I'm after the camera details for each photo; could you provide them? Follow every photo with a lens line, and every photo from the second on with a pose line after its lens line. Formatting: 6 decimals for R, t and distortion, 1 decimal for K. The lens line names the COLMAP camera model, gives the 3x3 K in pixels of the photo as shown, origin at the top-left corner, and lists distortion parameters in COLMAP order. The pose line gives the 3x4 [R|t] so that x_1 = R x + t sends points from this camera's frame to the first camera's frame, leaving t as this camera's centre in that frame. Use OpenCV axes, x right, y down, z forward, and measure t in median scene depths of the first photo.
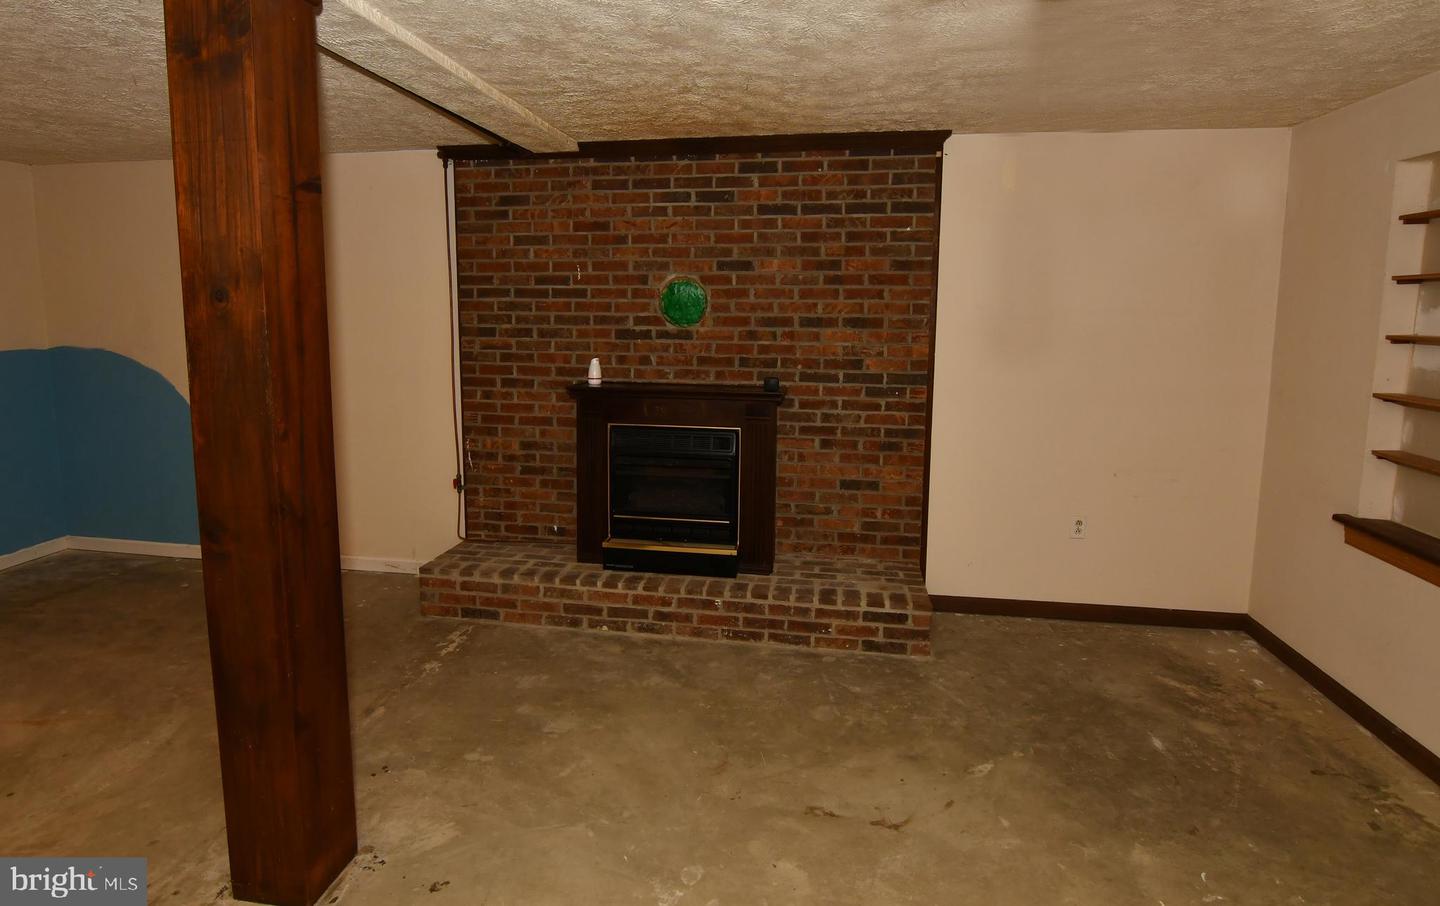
lens RADIAL K [[794.3, 0, 696.0], [0, 794.3, 404.5], [0, 0, 1]] dist [-0.023653, 0.003782]
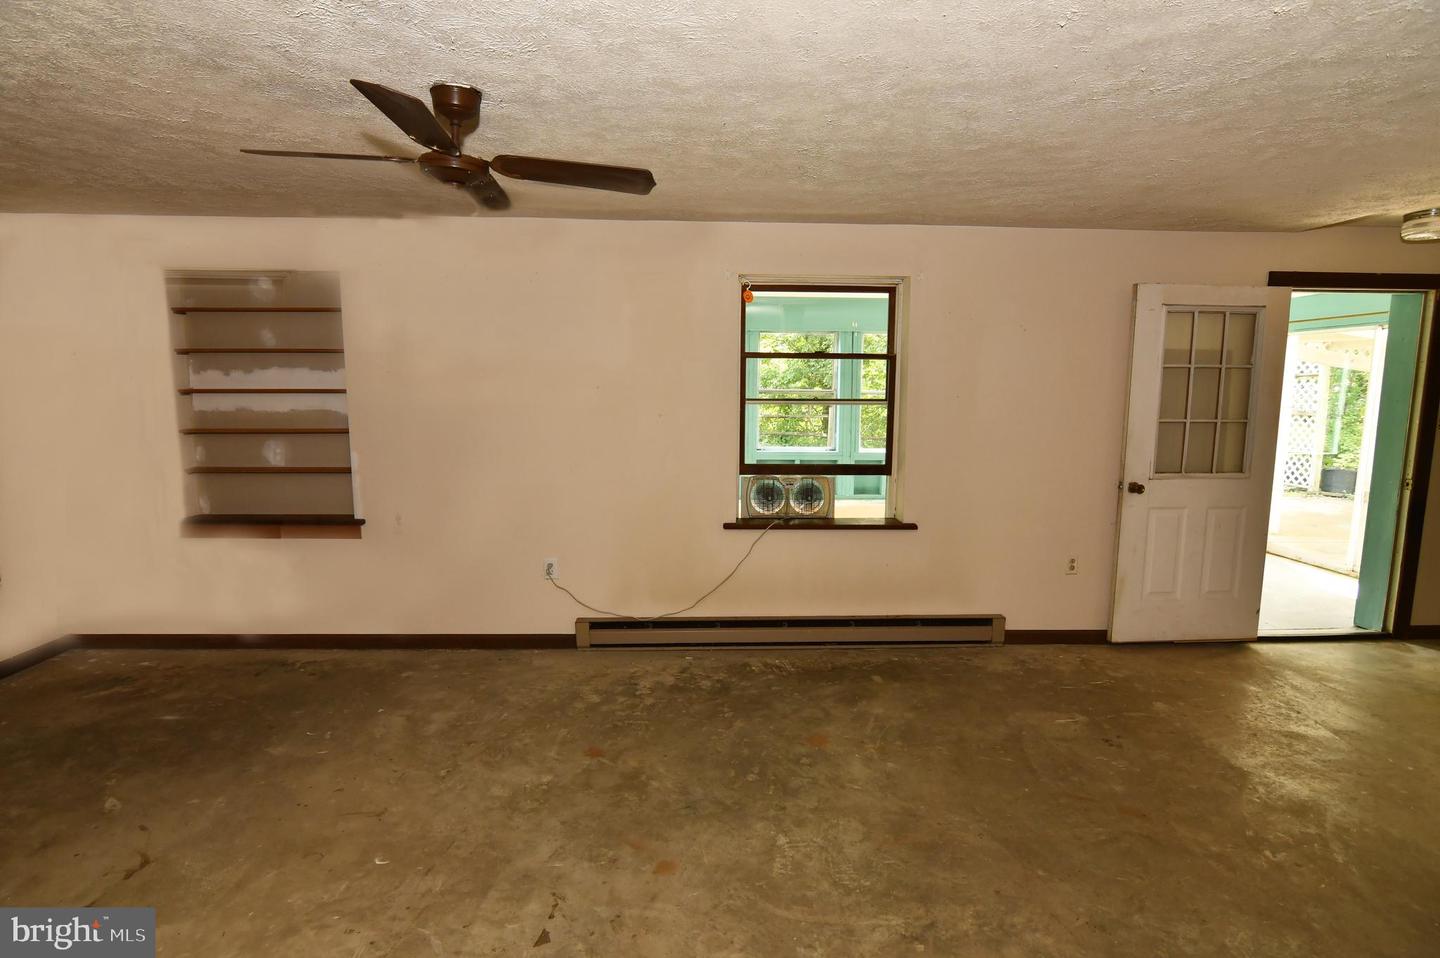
lens RADIAL K [[700.5, 0, 720.1], [0, 700.5, 466.9], [0, 0, 1]] dist [-0.027271, 0.006188]
pose [[-0.203128, -0.131167, 0.970327, -0.434317], [0.114255, 0.981042, 0.156533, -0.024596], [-0.972463, 0.142661, -0.184291, 0.206036]]
